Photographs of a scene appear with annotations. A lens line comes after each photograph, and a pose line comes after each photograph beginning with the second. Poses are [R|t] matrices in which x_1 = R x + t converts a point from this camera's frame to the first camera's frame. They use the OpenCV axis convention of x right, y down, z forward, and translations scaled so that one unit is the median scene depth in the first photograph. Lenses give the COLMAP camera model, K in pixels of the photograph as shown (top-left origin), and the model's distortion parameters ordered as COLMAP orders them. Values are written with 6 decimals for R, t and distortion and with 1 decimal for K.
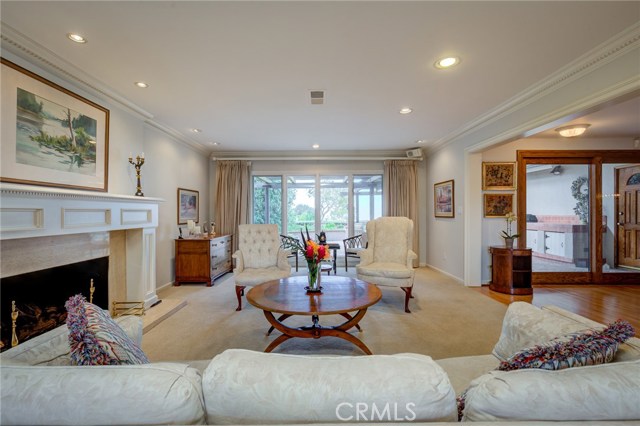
lens RADIAL K [[291.3, 0, 317.2], [0, 291.3, 212.0], [0, 0, 1]] dist [0.003249, 0.000282]
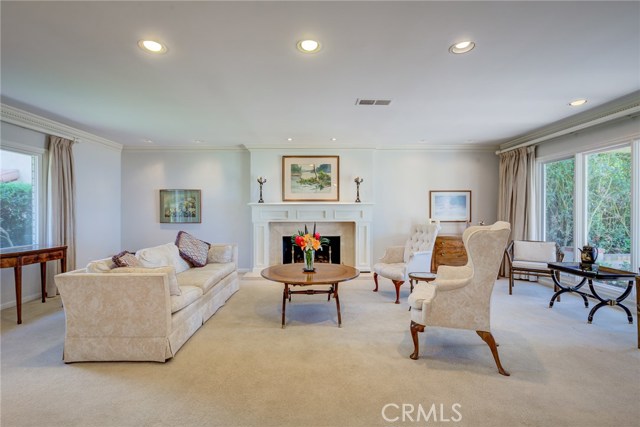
lens RADIAL K [[291.3, 0, 318.0], [0, 291.3, 213.1], [0, 0, 1]] dist [0.003249, 0.000282]
pose [[0.019756, 0.012261, -0.999730, 1.171847], [0.006437, 0.999903, 0.012390, -0.016827], [0.999784, -0.006680, 0.019675, 0.887794]]
